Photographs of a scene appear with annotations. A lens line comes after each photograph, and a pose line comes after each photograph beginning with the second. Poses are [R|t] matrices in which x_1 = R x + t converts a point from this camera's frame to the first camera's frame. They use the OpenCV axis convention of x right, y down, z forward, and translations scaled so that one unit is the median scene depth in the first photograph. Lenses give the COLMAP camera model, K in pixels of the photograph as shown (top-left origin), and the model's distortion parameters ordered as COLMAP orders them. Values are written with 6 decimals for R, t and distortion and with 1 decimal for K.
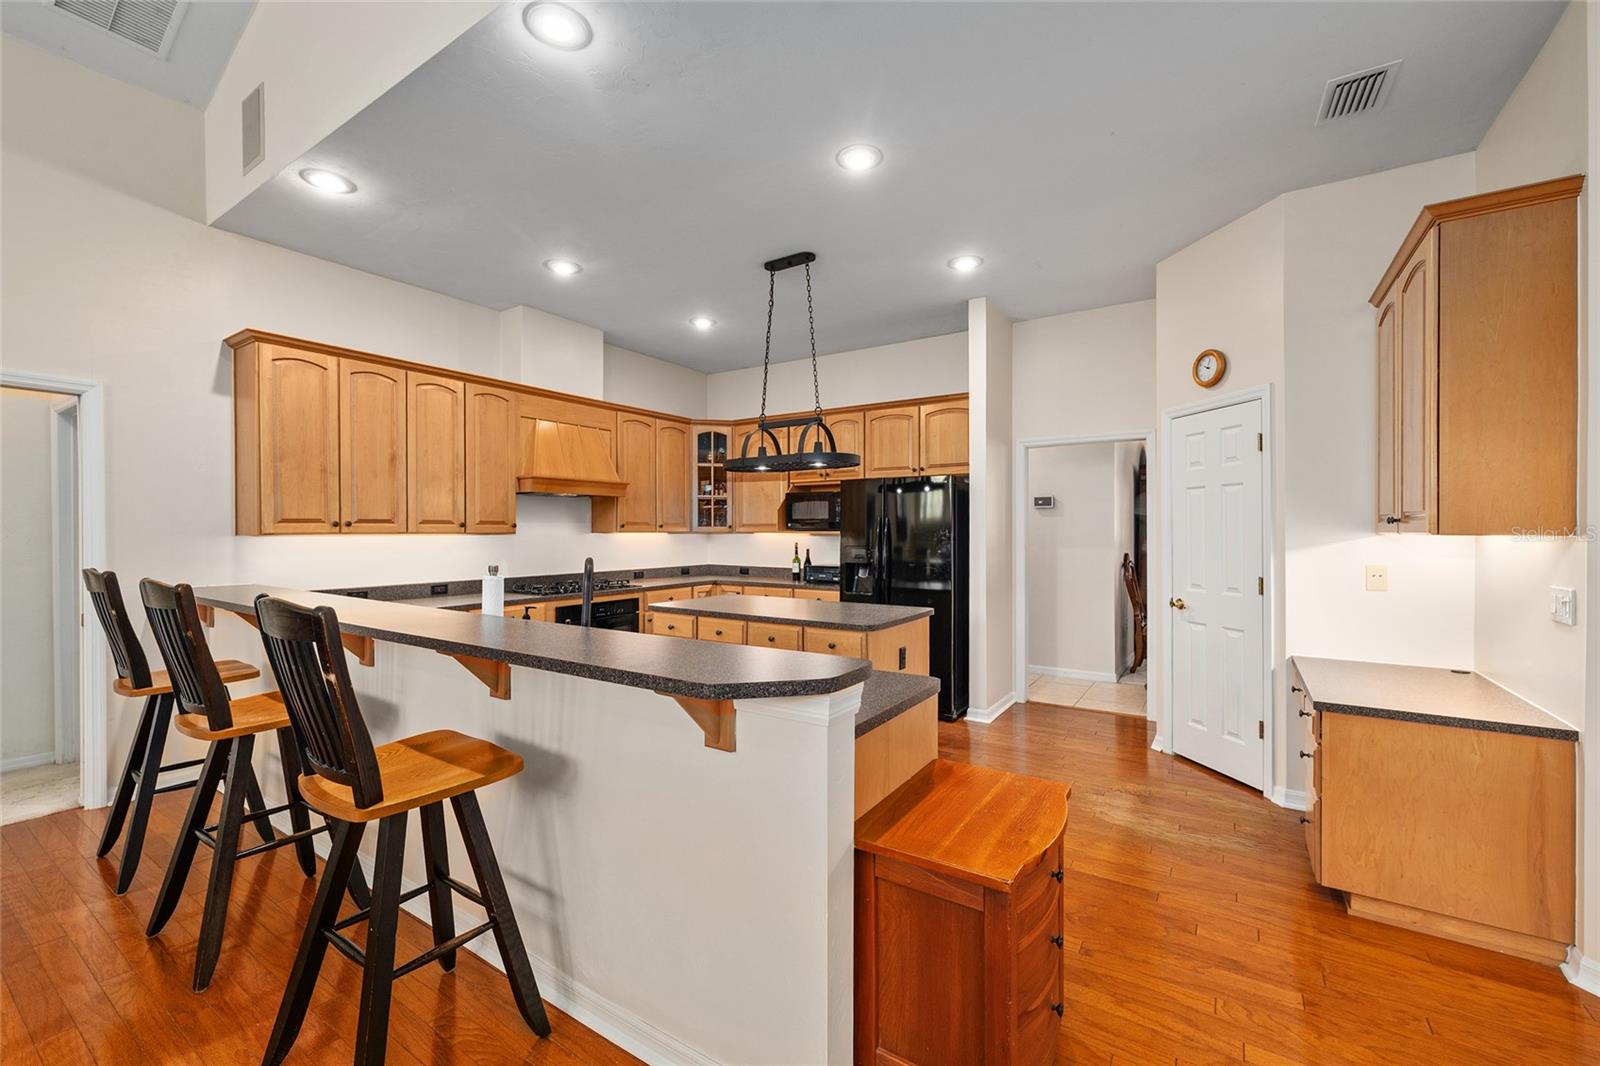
lens RADIAL K [[636.4, 0, 801.6], [0, 636.4, 530.1], [0, 0, 1]] dist [-0.001805, -0.000578]
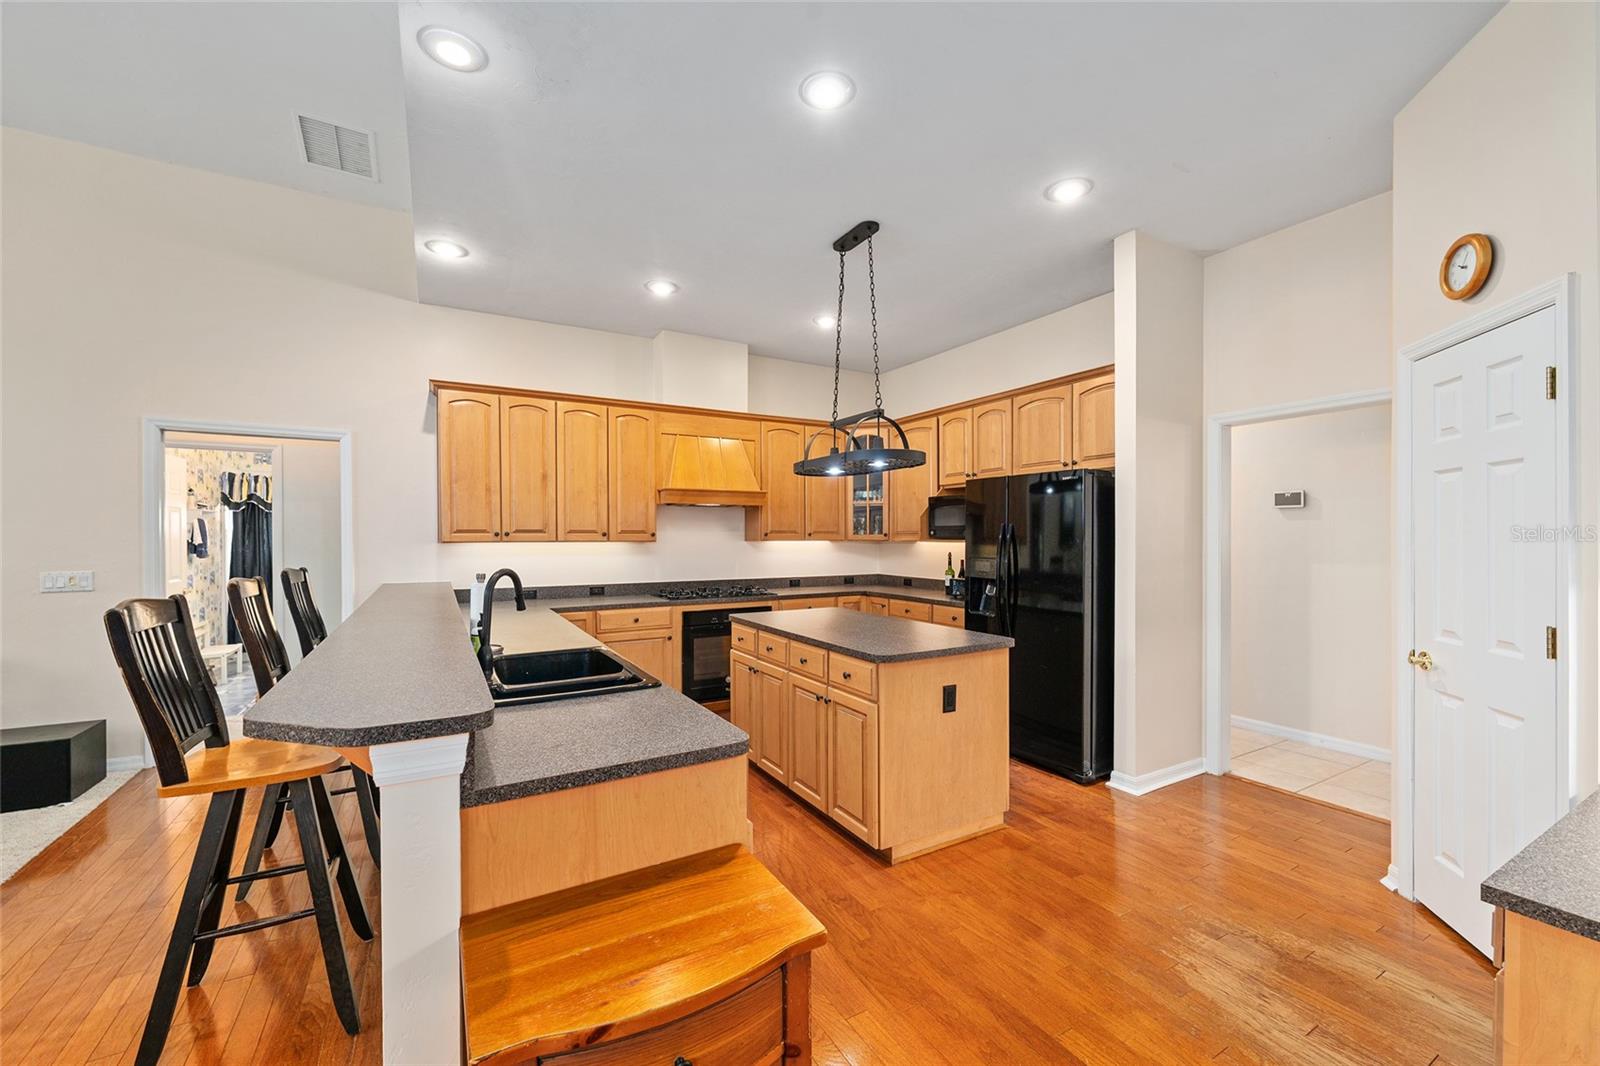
lens RADIAL K [[636.4, 0, 788.4], [0, 636.4, 537.4], [0, 0, 1]] dist [-0.001805, -0.000578]
pose [[0.894555, -0.000266, -0.446959, 0.236687], [0.000803, 0.999999, 0.001012, -0.002886], [0.446958, -0.001264, 0.894554, 0.131426]]
